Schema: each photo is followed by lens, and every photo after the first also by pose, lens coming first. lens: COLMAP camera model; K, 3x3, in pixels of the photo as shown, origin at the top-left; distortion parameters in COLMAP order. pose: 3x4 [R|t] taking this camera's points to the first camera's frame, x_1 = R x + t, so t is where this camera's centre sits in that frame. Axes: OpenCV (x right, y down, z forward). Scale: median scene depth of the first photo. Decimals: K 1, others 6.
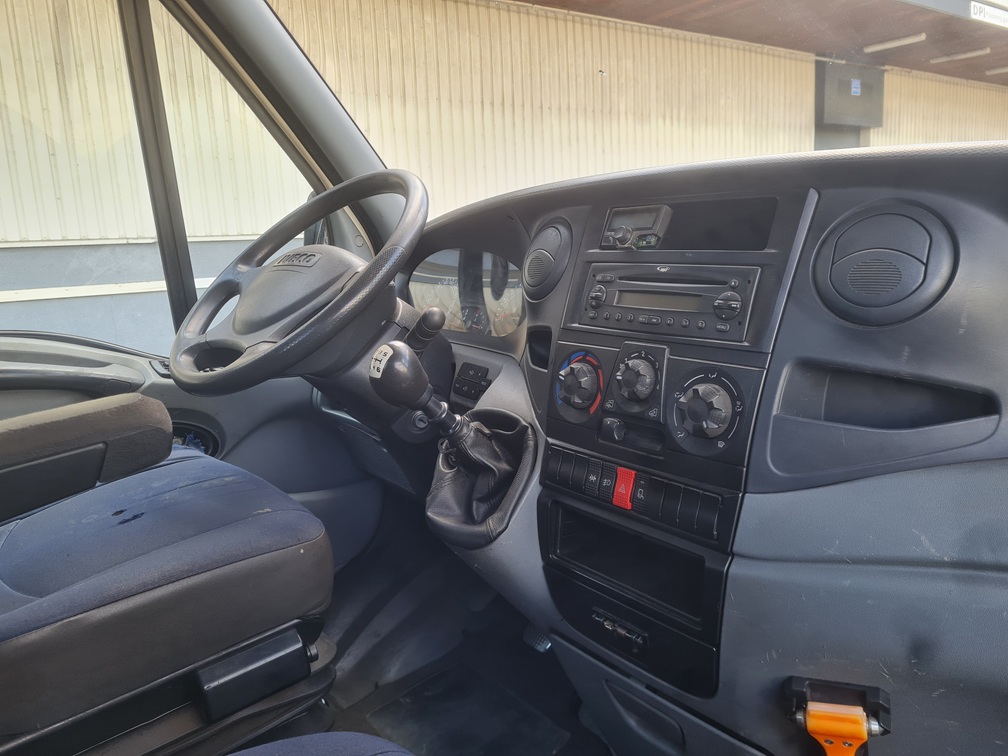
lens RADIAL K [[796.5, 0, 502.3], [0, 796.5, 361.1], [0, 0, 1]] dist [0.049247, -0.059792]
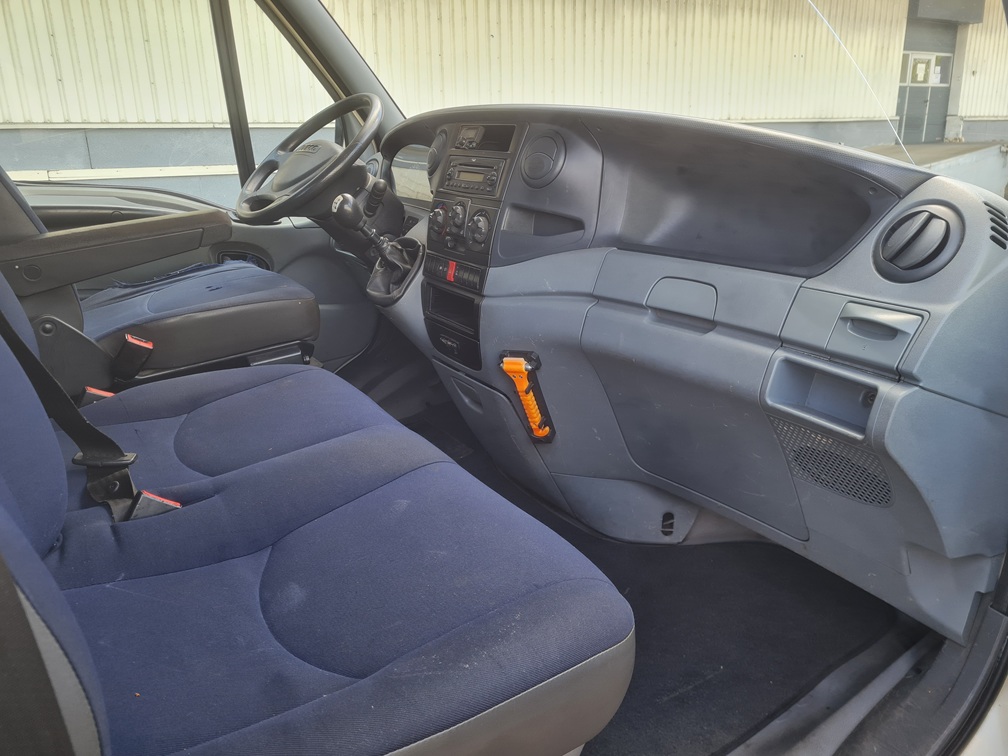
lens RADIAL K [[796.5, 0, 502.3], [0, 796.5, 361.1], [0, 0, 1]] dist [0.049247, -0.059792]
pose [[0.994551, 0.054528, -0.088852, 0.404294], [-0.042733, 0.990642, 0.129625, 0.100871], [0.095089, -0.125122, 0.987574, -0.856634]]
